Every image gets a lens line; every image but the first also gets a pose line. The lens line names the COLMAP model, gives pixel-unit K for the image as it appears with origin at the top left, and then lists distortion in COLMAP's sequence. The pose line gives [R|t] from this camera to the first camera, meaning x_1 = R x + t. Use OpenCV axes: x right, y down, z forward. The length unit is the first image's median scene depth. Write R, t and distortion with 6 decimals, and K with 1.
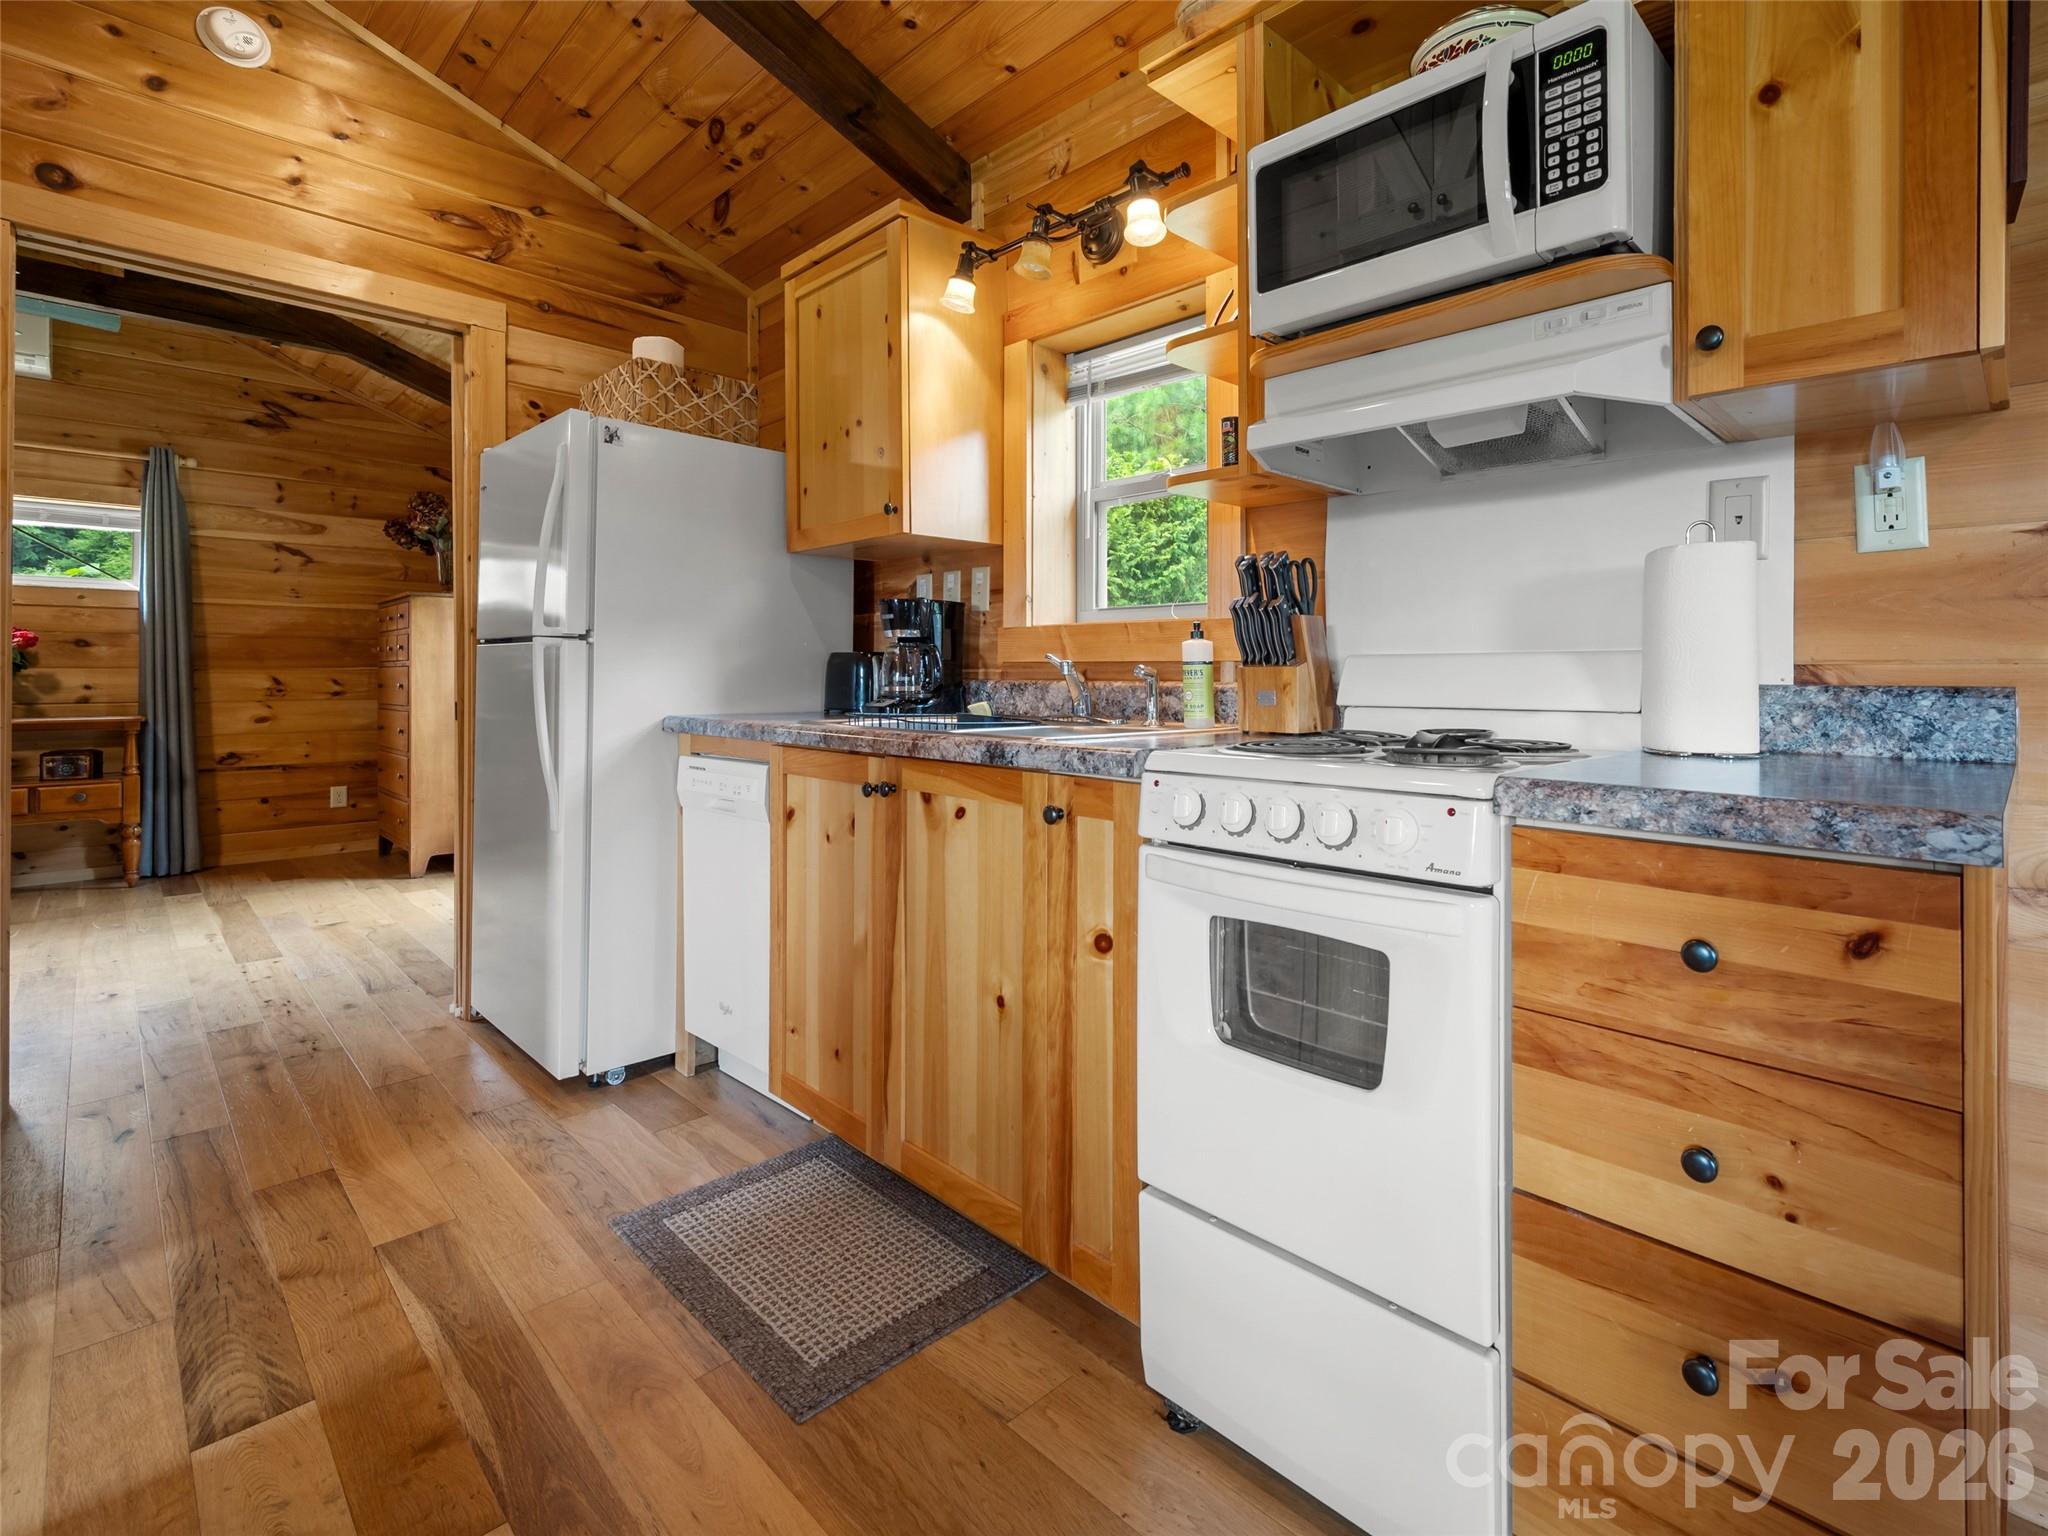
lens RADIAL K [[934.6, 0, 1108.3], [0, 934.6, 667.2], [0, 0, 1]] dist [-0.002066, -0.000212]
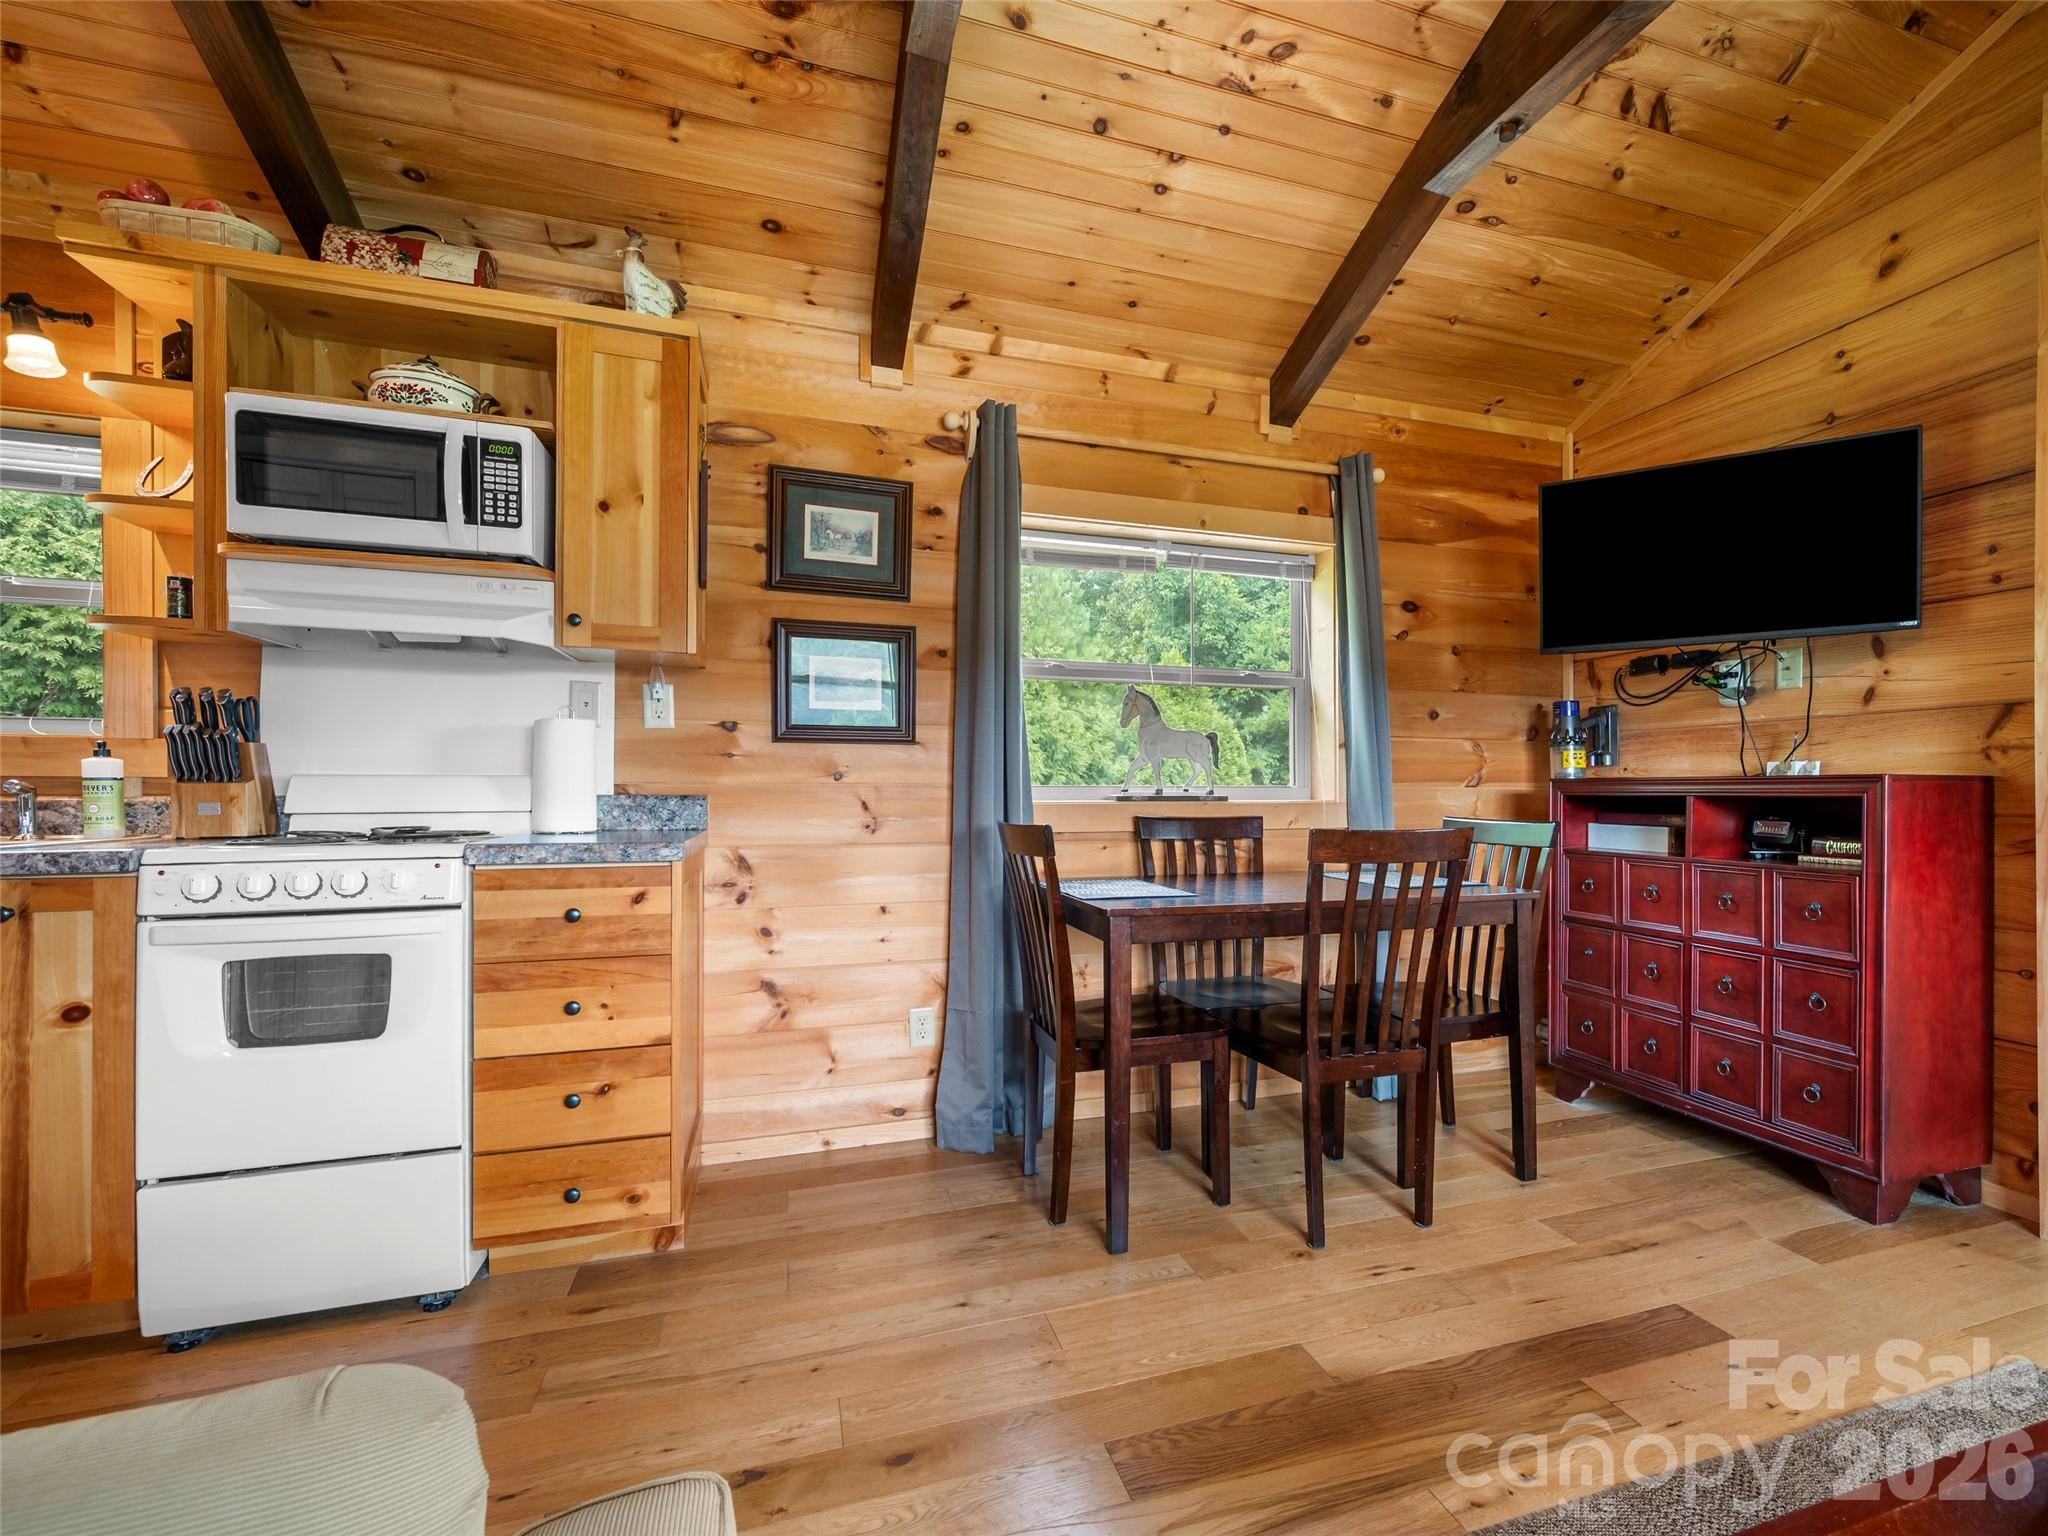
lens RADIAL K [[979.6, 0, 1178.2], [0, 979.6, 790.5], [0, 0, 1]] dist [0.002429, 0.000539]
pose [[0.406633, -0.002292, 0.913589, -0.655589], [-0.007584, 0.999954, 0.005885, -0.010902], [-0.913560, -0.009322, 0.406597, -0.907467]]
